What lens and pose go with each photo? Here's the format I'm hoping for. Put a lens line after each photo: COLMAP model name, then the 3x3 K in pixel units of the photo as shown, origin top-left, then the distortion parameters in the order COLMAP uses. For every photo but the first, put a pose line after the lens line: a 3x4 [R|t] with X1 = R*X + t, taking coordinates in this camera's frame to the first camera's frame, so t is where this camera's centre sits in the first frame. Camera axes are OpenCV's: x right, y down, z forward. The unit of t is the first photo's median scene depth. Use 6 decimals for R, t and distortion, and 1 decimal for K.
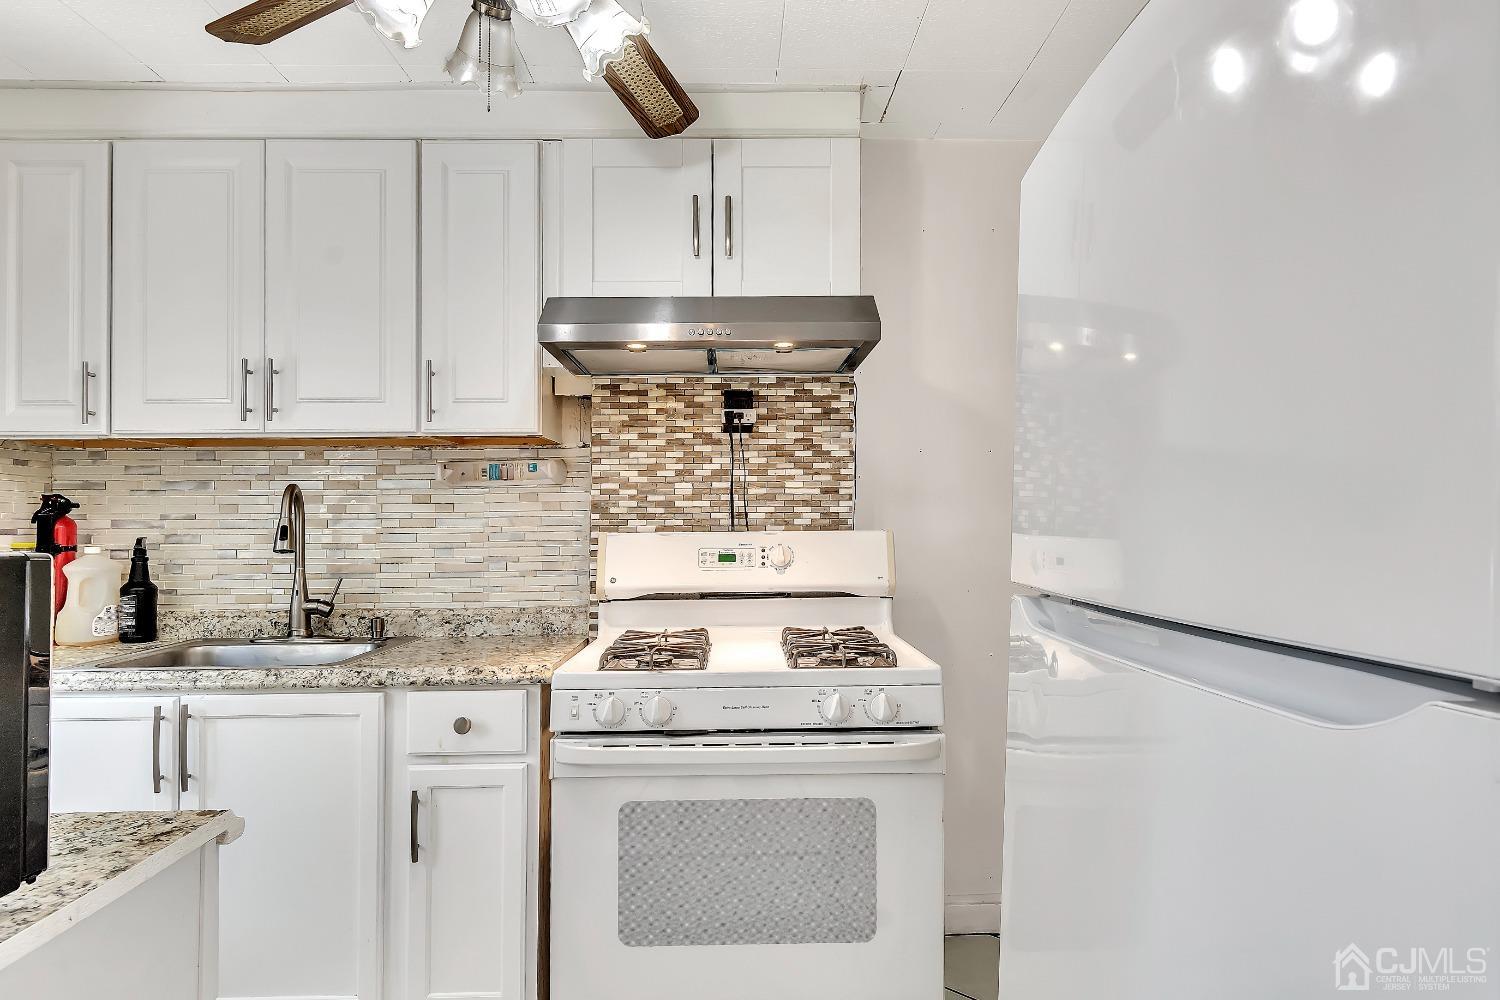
lens RADIAL K [[849.7, 0, 751.5], [0, 849.7, 512.3], [0, 0, 1]] dist [0.000525, -0.003802]
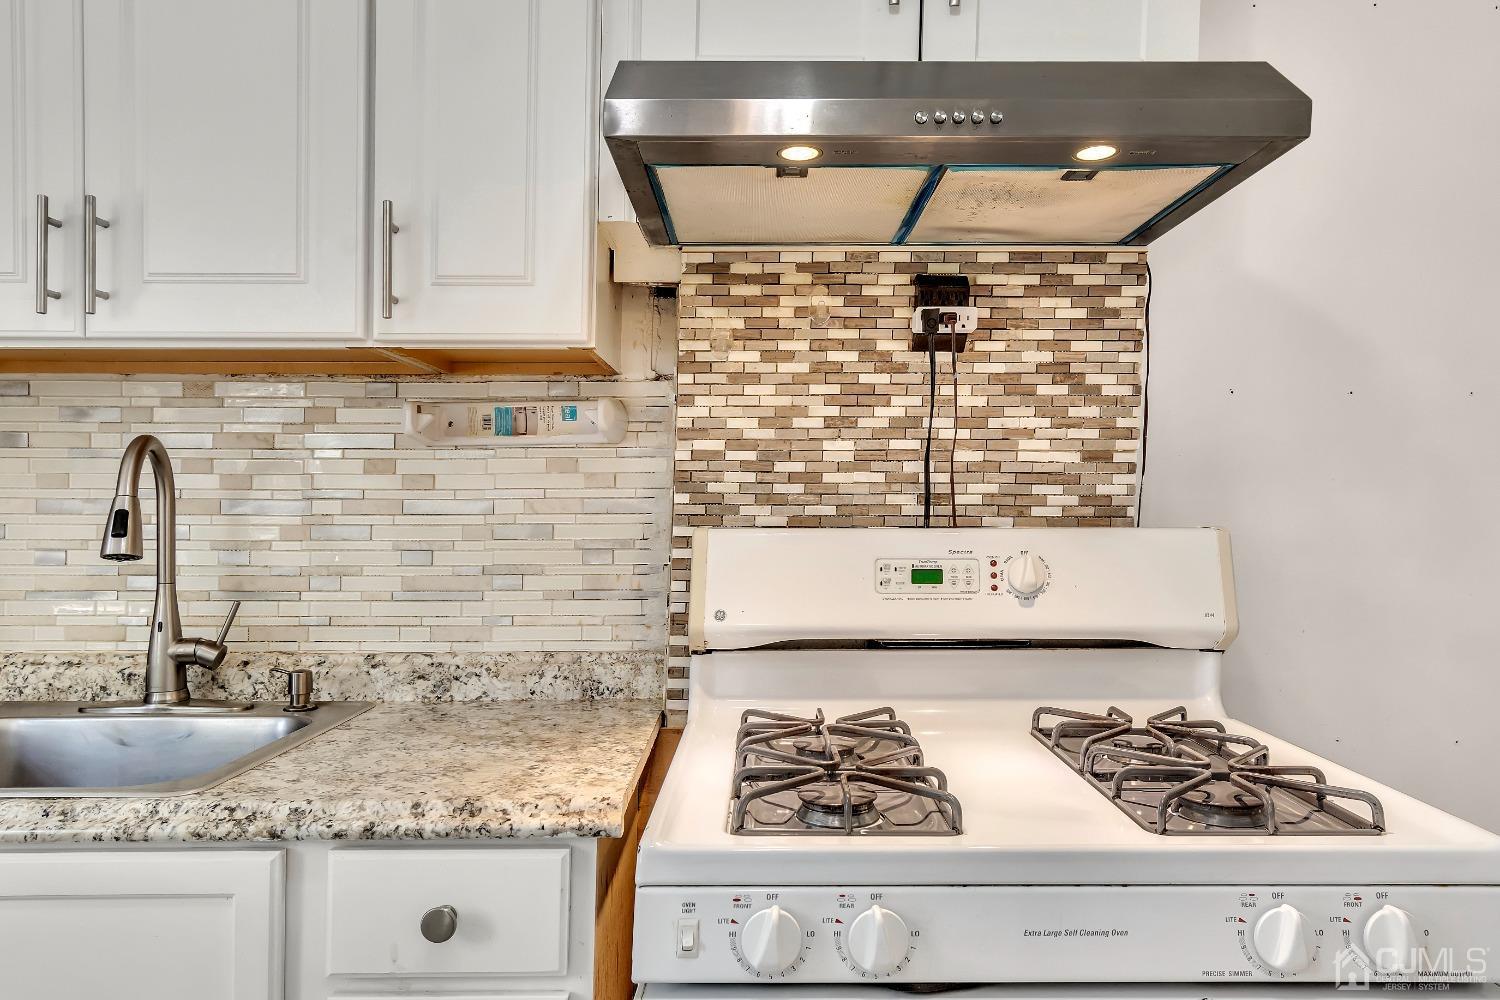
lens RADIAL K [[905.9, 0, 749.6], [0, 905.9, 488.0], [0, 0, 1]] dist [-0.000750, 0.001135]
pose [[0.999828, 0.008594, -0.016448, -0.130184], [-0.008788, 0.999892, -0.011743, 0.004638], [0.016345, 0.011886, 0.999796, 0.401869]]
